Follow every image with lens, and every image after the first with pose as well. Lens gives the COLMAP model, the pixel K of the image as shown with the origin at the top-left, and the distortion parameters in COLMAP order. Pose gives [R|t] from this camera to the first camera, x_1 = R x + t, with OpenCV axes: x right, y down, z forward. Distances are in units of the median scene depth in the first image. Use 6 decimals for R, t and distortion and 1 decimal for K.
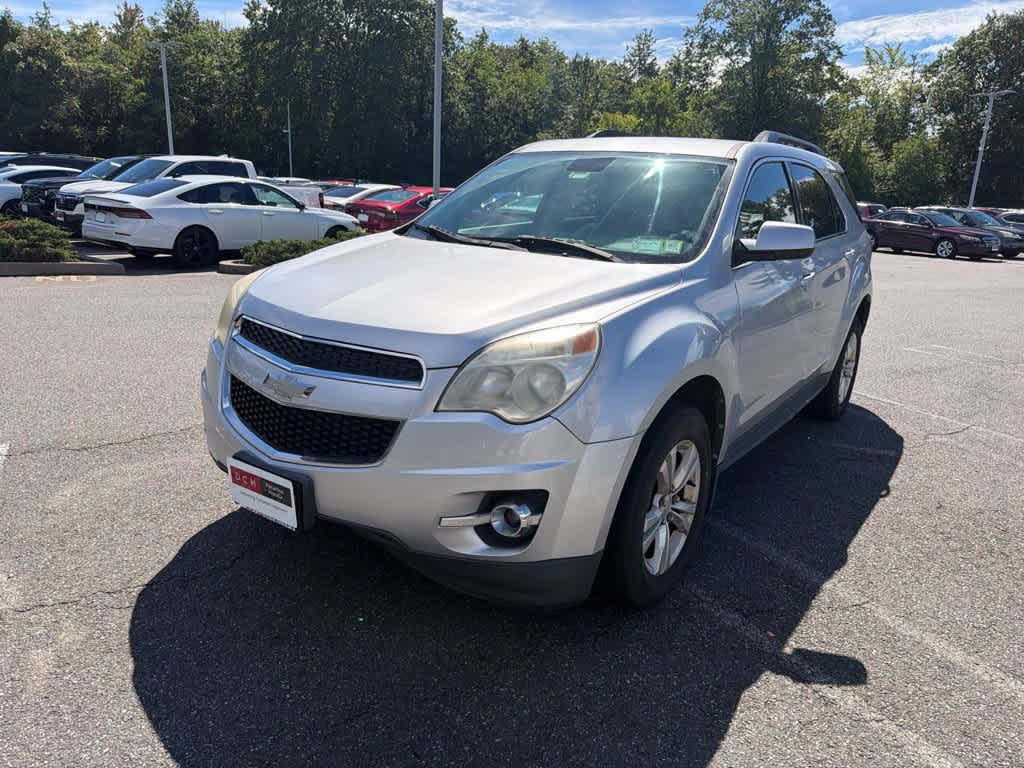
lens RADIAL K [[726.5, 0, 508.3], [0, 726.5, 387.4], [0, 0, 1]] dist [0.011674, -0.019171]
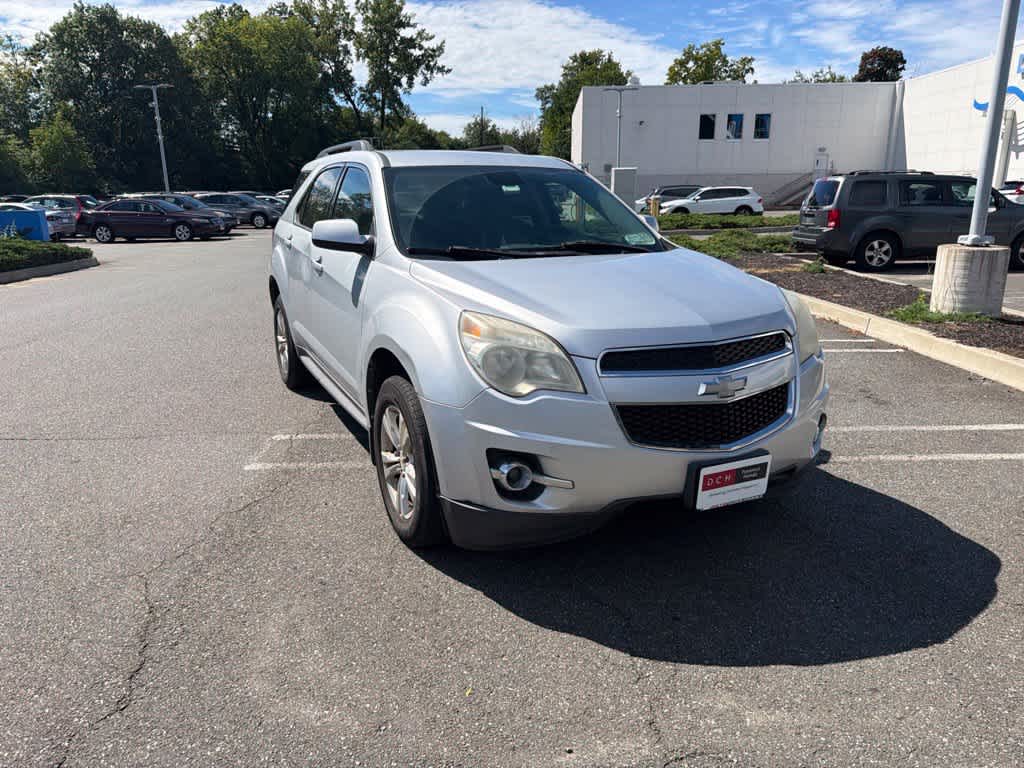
lens RADIAL K [[726.5, 0, 505.9], [0, 726.5, 390.5], [0, 0, 1]] dist [0.011674, -0.019171]
pose [[0.479859, -0.282920, 0.830477, -0.362848], [0.264430, 0.949200, 0.170575, -0.072263], [-0.836548, 0.137751, 0.530295, 0.173209]]
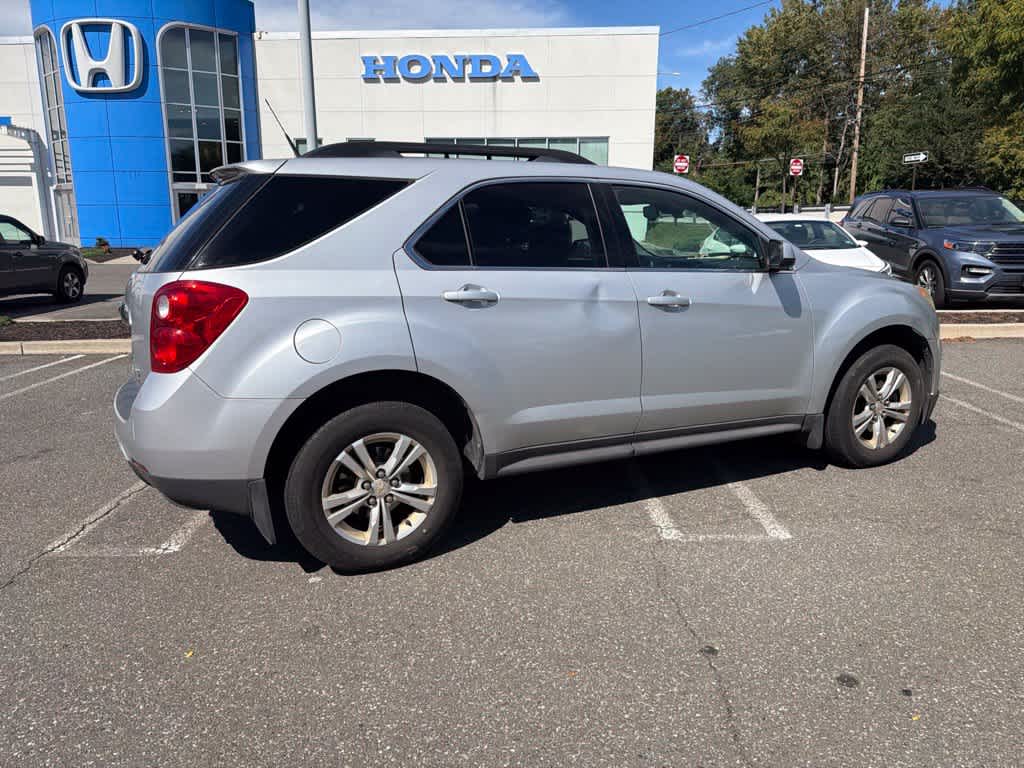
lens RADIAL K [[726.5, 0, 507.7], [0, 726.5, 377.2], [0, 0, 1]] dist [0.011674, -0.019171]
pose [[-0.868647, -0.144426, 0.473913, -0.115795], [0.097222, 0.888276, 0.448903, -0.252655], [-0.485799, 0.436013, -0.757557, 0.885786]]
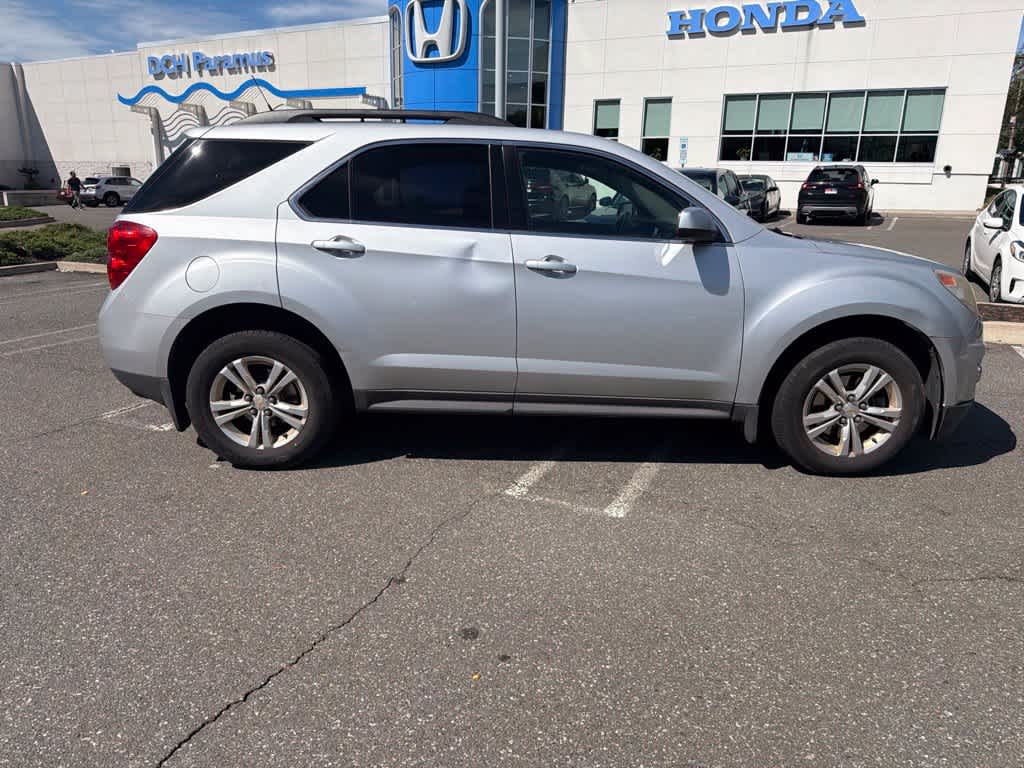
lens RADIAL K [[726.5, 0, 509.0], [0, 726.5, 385.6], [0, 0, 1]] dist [0.011674, -0.019171]
pose [[-0.572009, -0.273557, 0.773287, -0.311247], [0.177723, 0.879019, 0.442425, -0.224714], [-0.800762, 0.390502, -0.454189, 0.747883]]
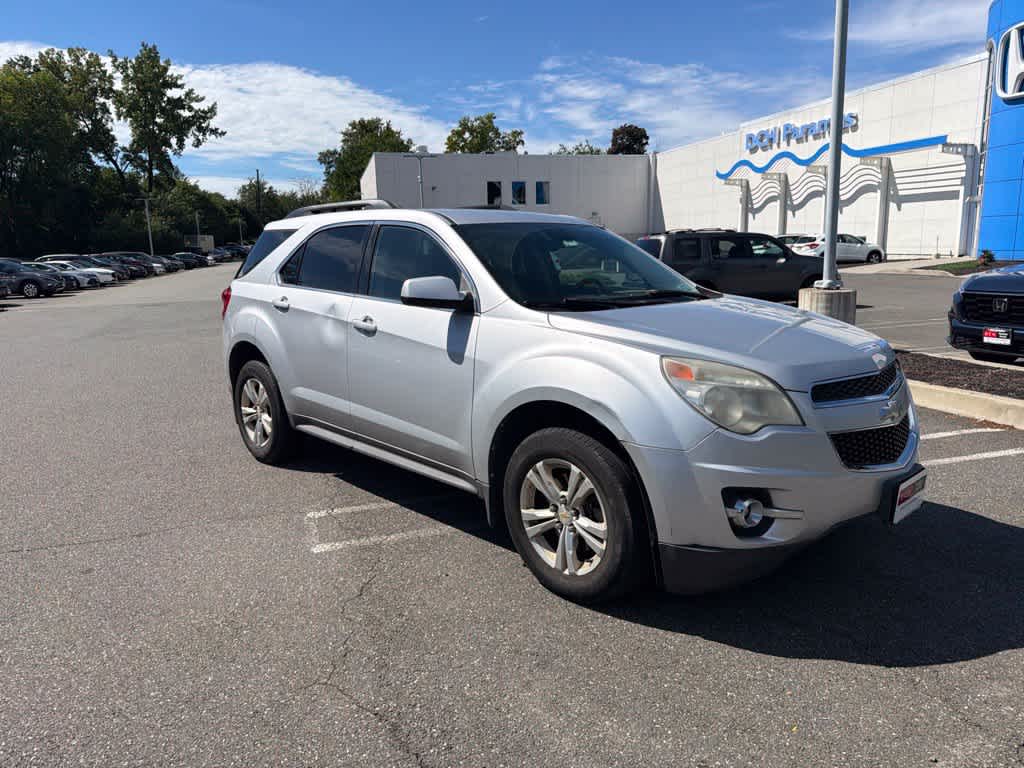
lens RADIAL K [[726.5, 0, 504.7], [0, 726.5, 376.9], [0, 0, 1]] dist [0.011674, -0.019171]
pose [[0.204973, -0.223031, 0.953018, -0.422436], [0.291982, 0.943290, 0.157956, -0.117513], [-0.934202, 0.245888, 0.258470, 0.328964]]
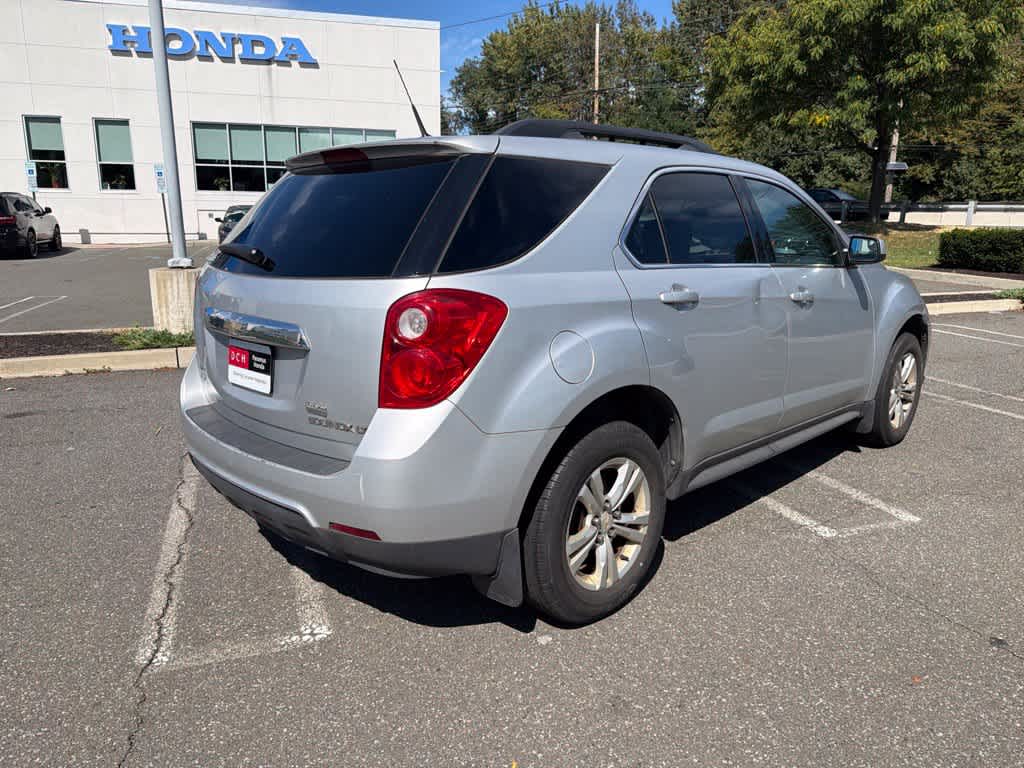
lens RADIAL K [[726.5, 0, 507.3], [0, 726.5, 384.0], [0, 0, 1]] dist [0.011674, -0.019171]
pose [[-0.982356, -0.090439, 0.163697, 0.090464], [-0.001461, 0.878983, 0.476851, -0.249586], [-0.187013, 0.468198, -0.863607, 0.916444]]
